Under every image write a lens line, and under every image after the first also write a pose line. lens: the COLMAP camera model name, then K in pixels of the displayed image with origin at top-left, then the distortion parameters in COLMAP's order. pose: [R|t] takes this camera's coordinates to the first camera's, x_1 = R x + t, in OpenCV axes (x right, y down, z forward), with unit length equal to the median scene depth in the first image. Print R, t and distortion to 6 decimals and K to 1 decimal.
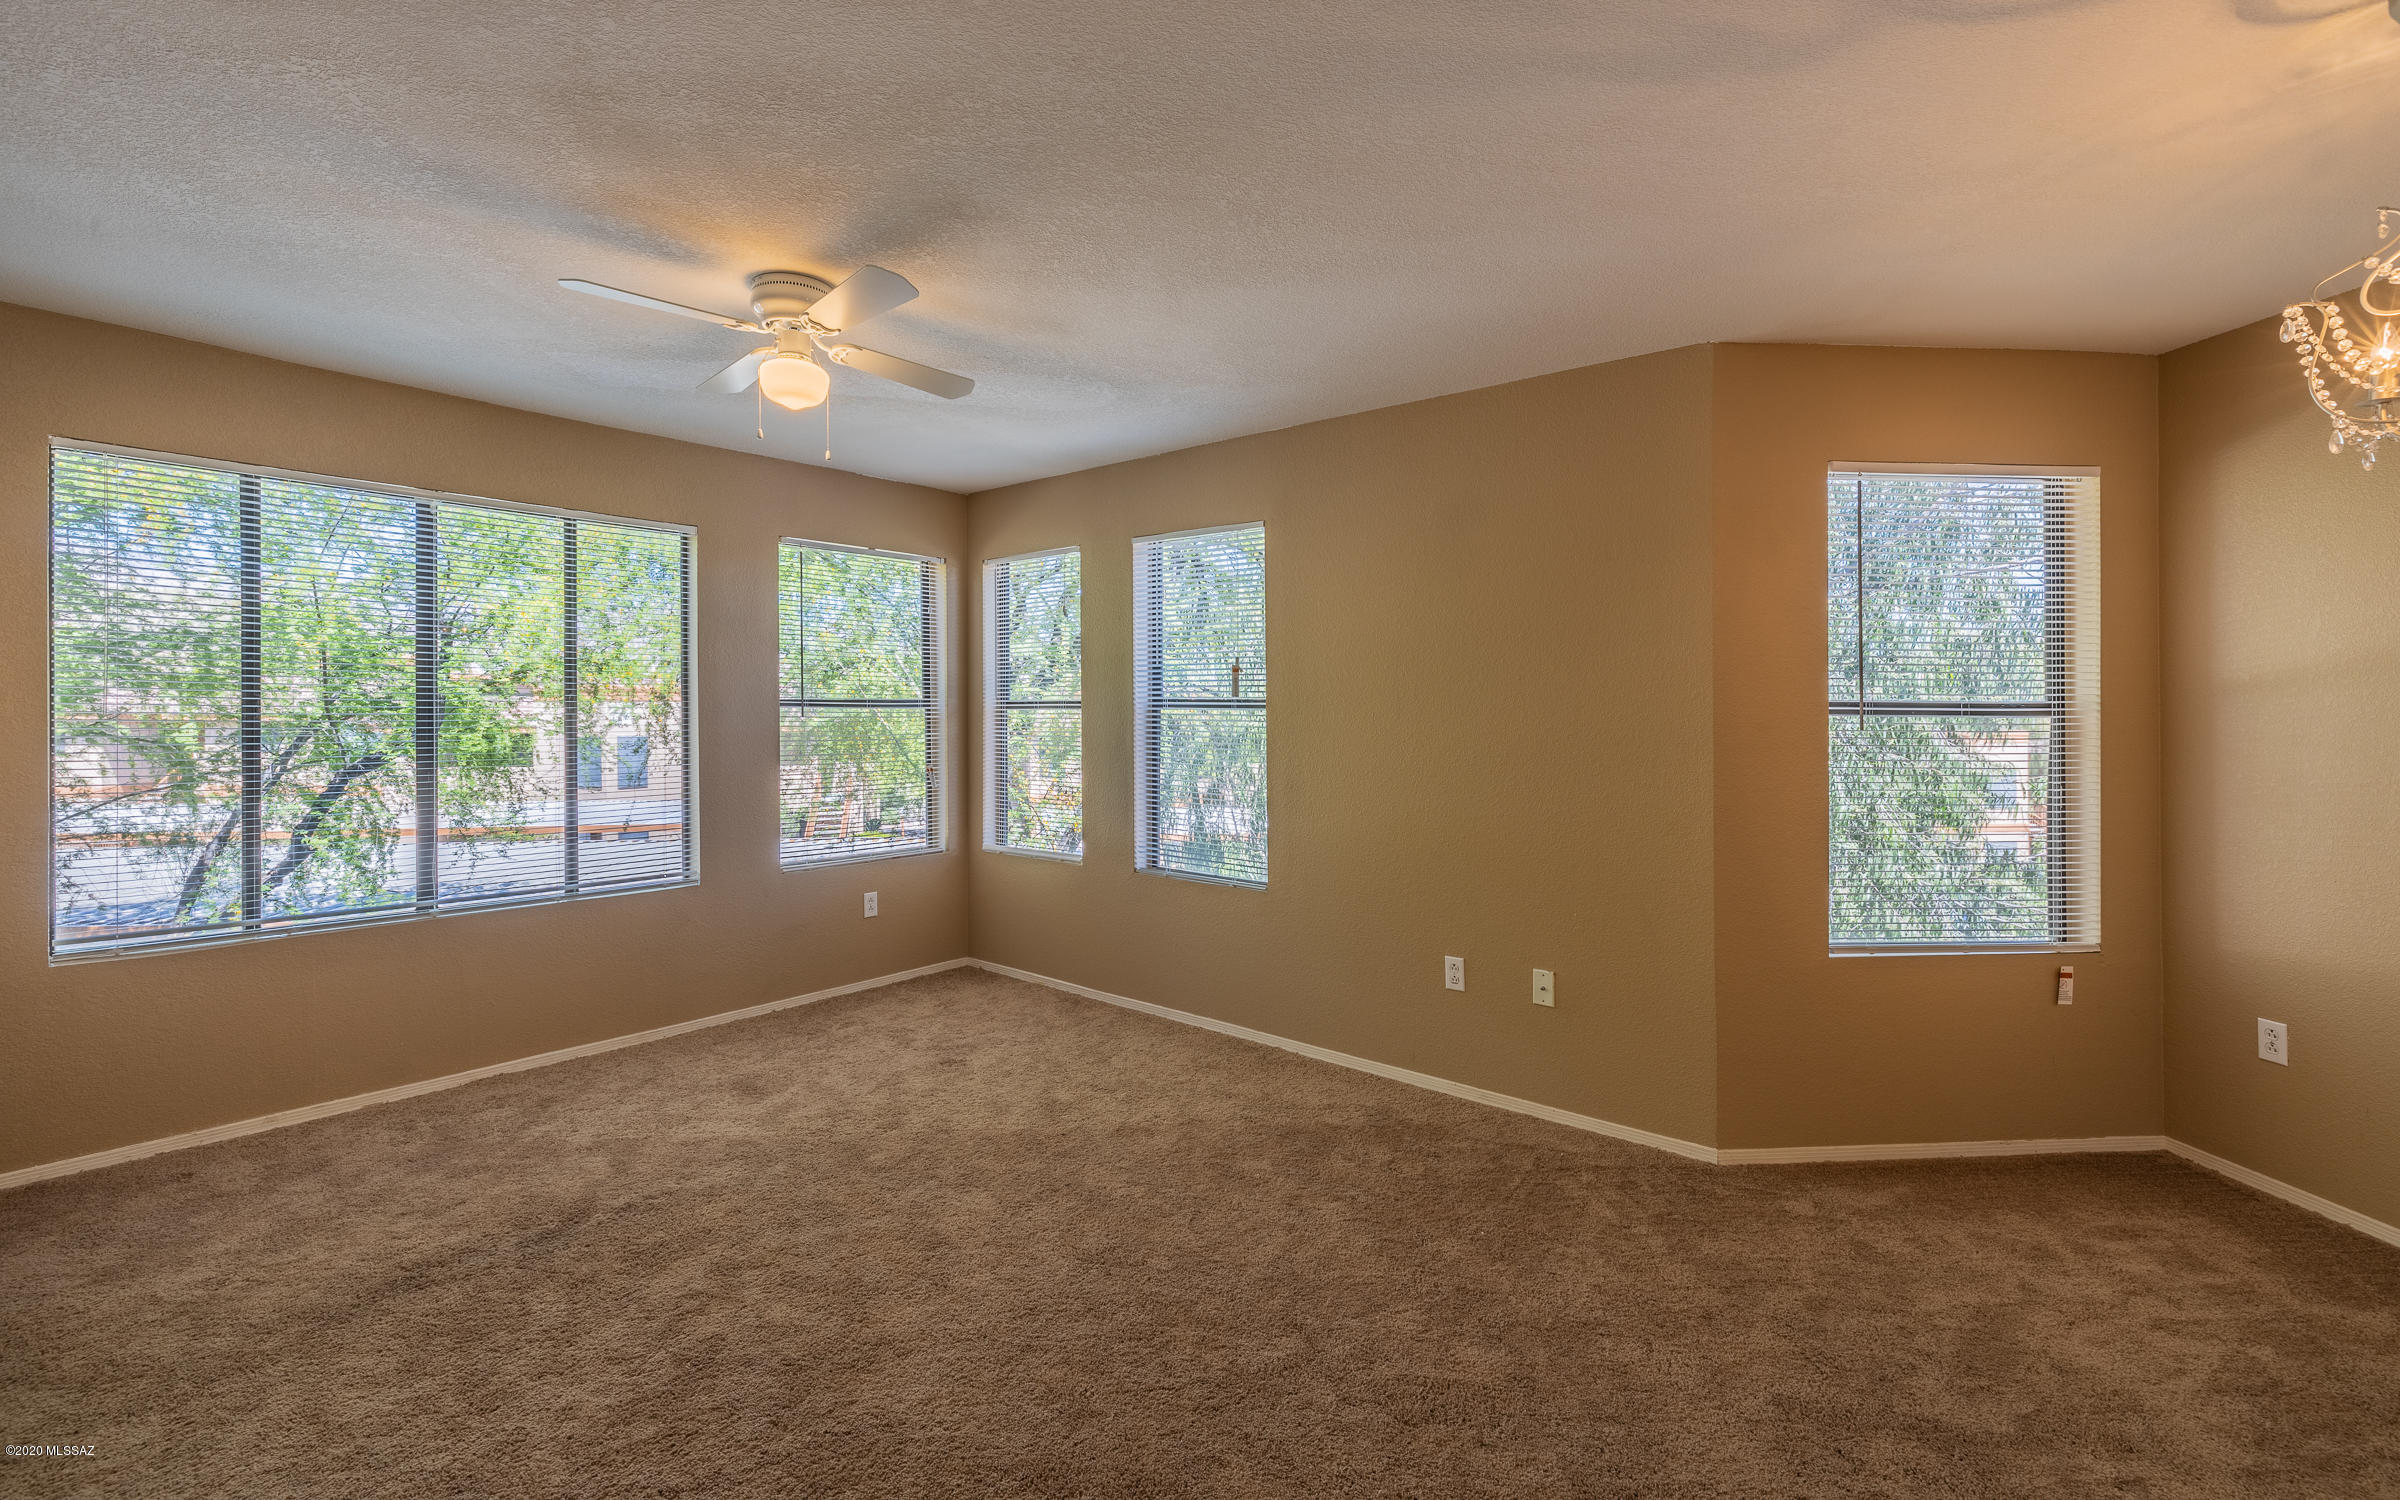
lens RADIAL K [[1024.6, 0, 1197.4], [0, 1024.6, 717.8], [0, 0, 1]] dist [0.001809, 0.000073]
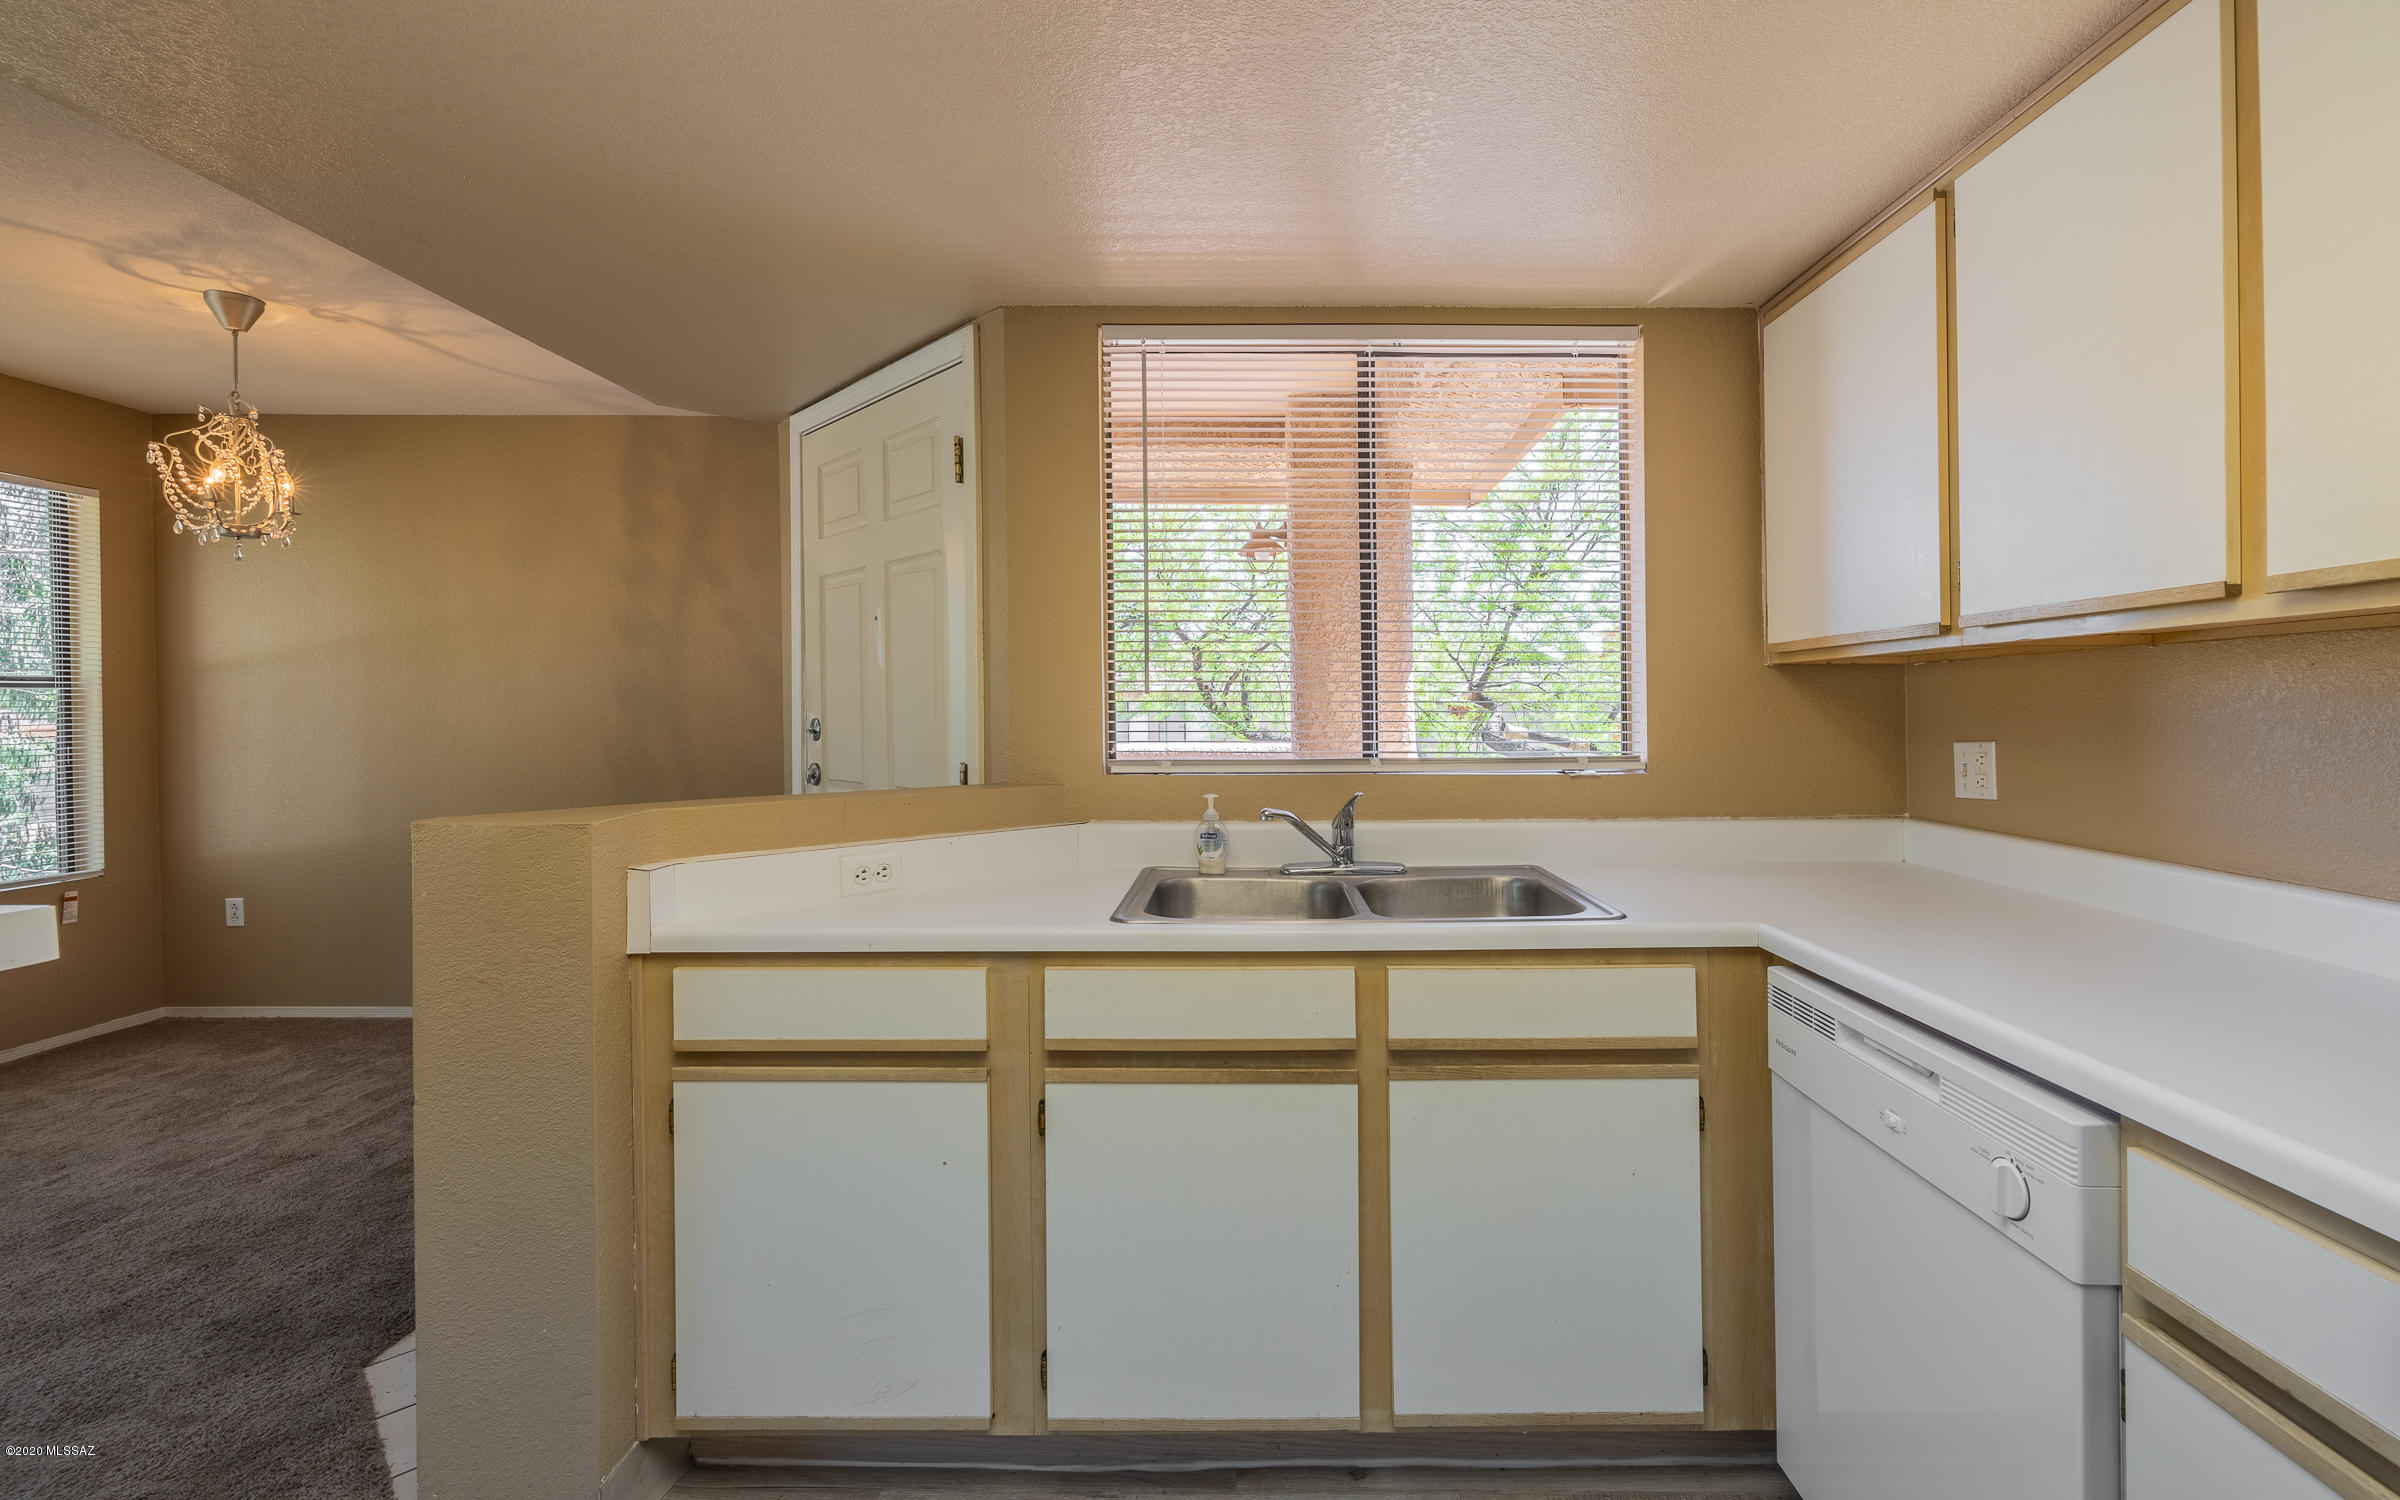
lens RADIAL K [[1050.8, 0, 1256.1], [0, 1050.8, 706.9], [0, 0, 1]] dist [0.001225, 0.000281]
pose [[0.089302, -0.005247, 0.995991, -0.246582], [0.006234, 0.999969, 0.004709, 0.021073], [-0.995985, 0.005788, 0.089332, -0.462645]]
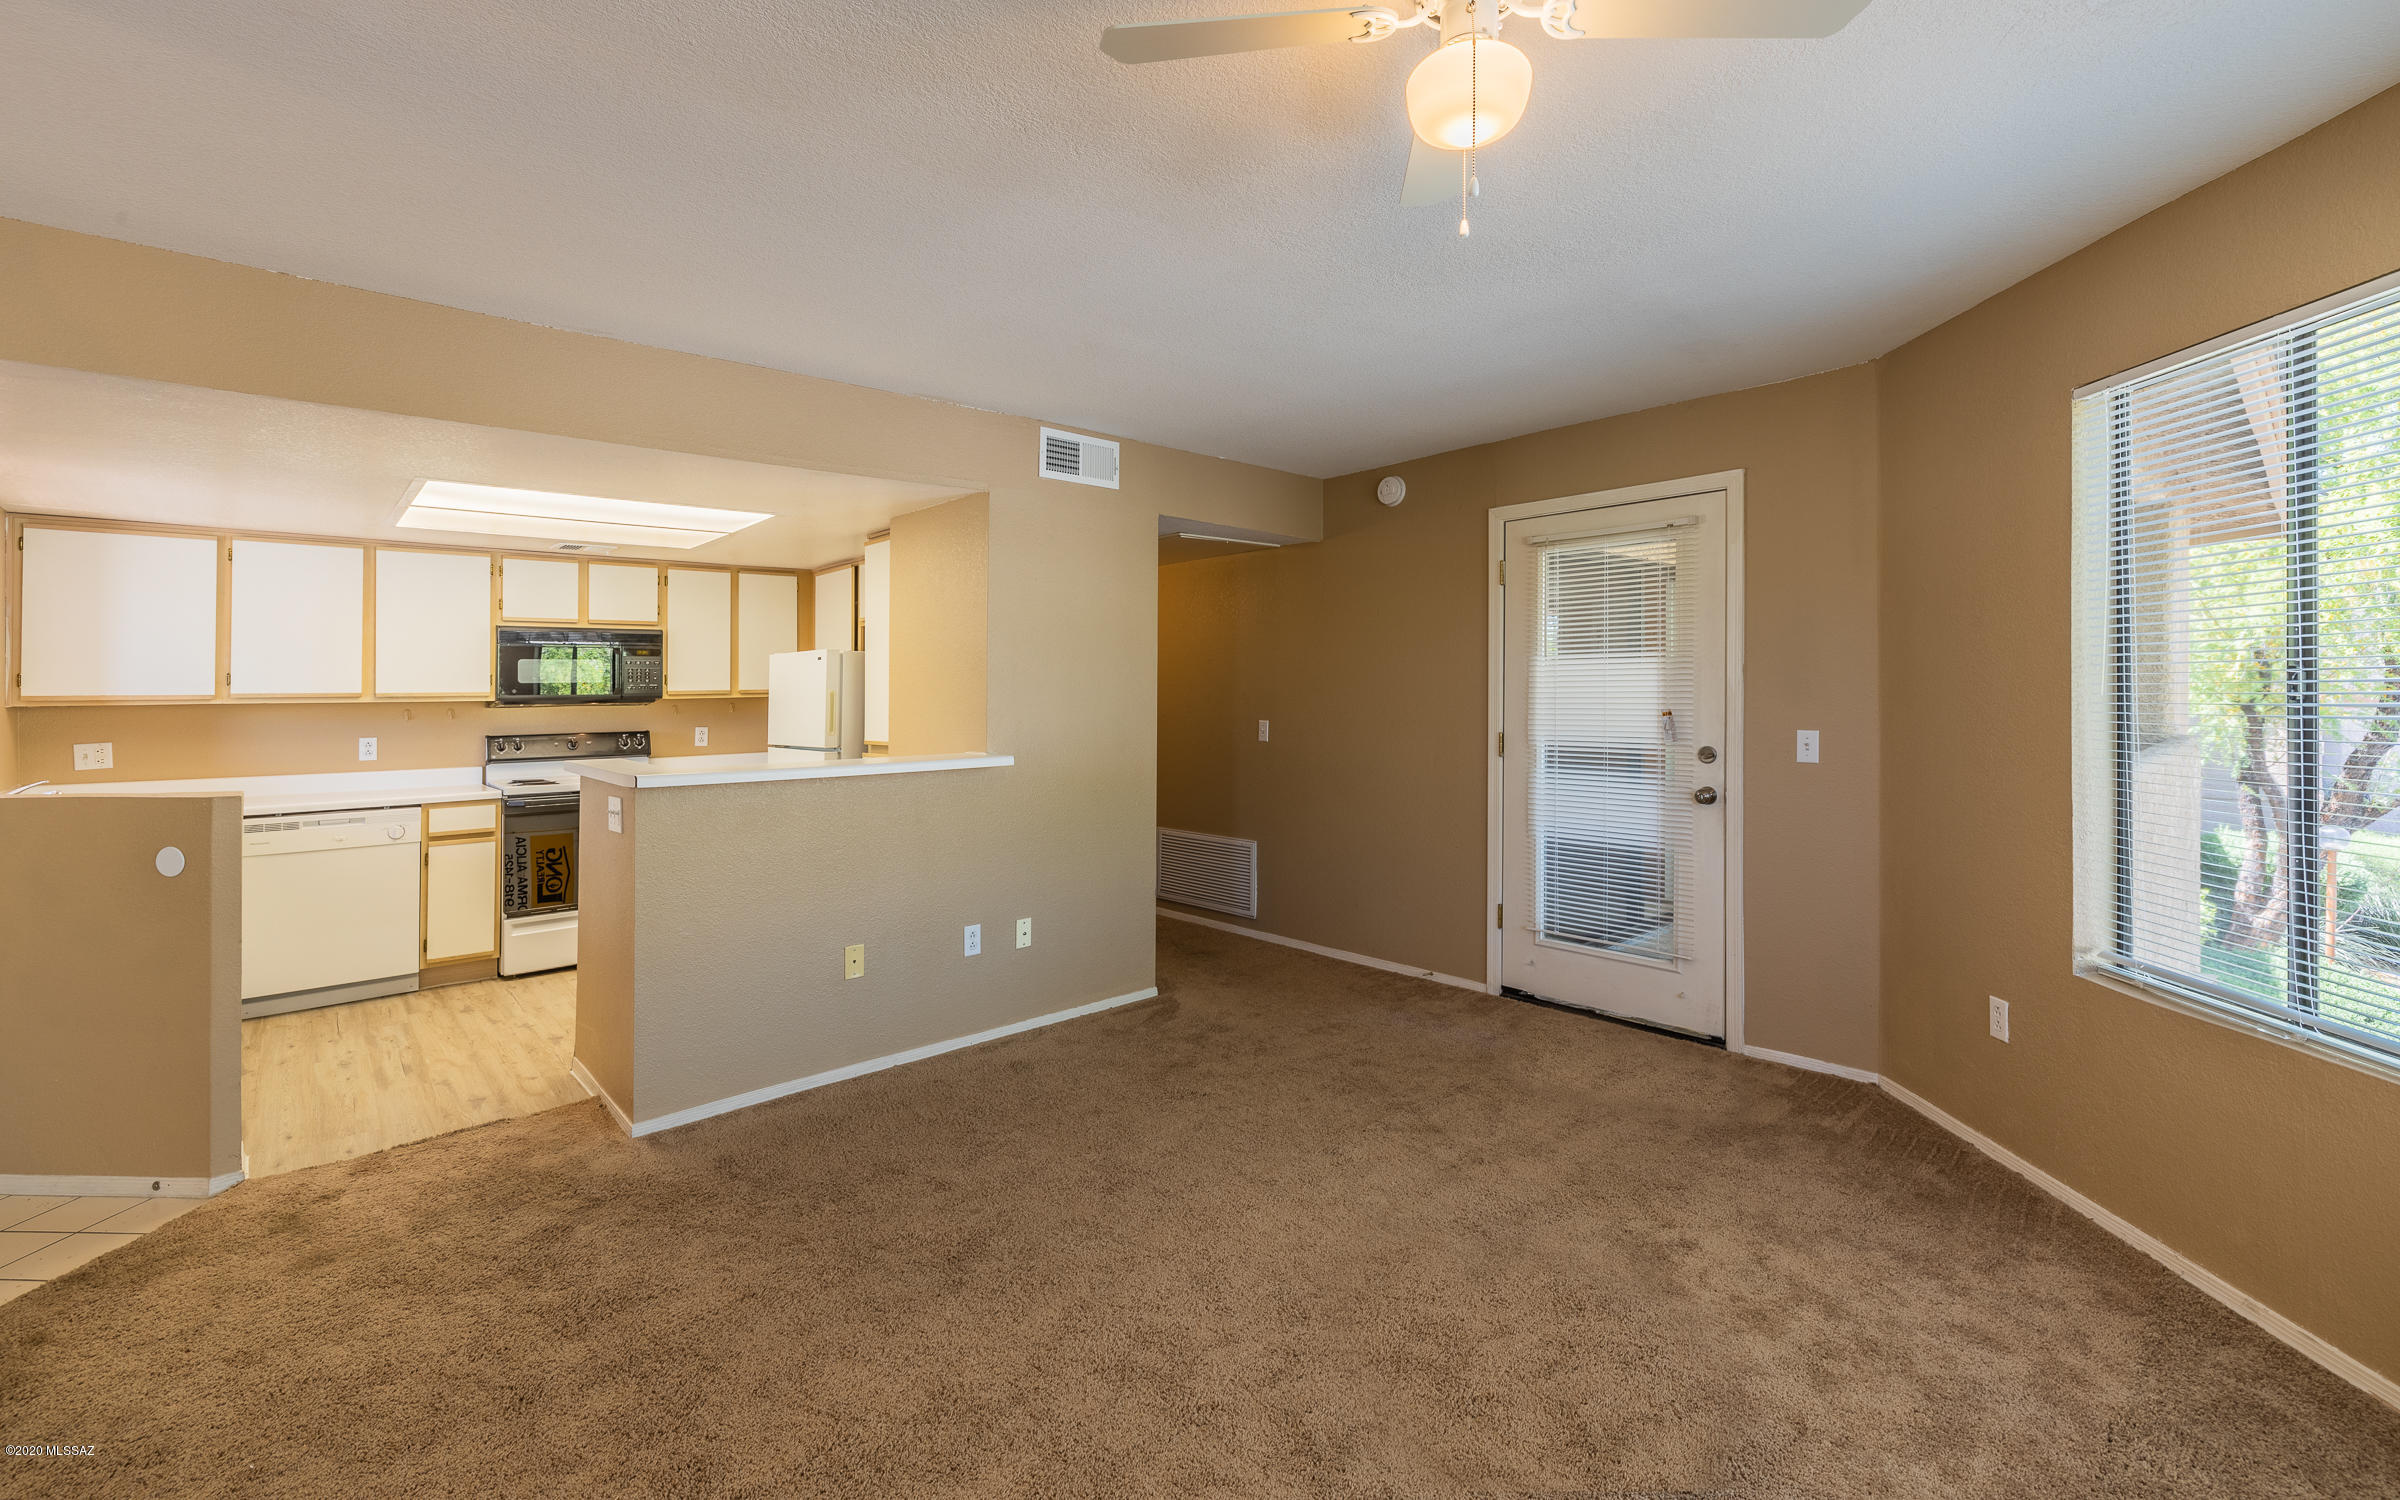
lens RADIAL K [[1045.8, 0, 1210.4], [0, 1045.8, 647.7], [0, 0, 1]] dist [0.000835, 0.000345]
pose [[-0.804010, -0.025783, -0.594056, 0.035865], [0.004747, 0.998749, -0.049772, -0.000988], [0.594596, -0.042837, -0.802882, 1.038184]]
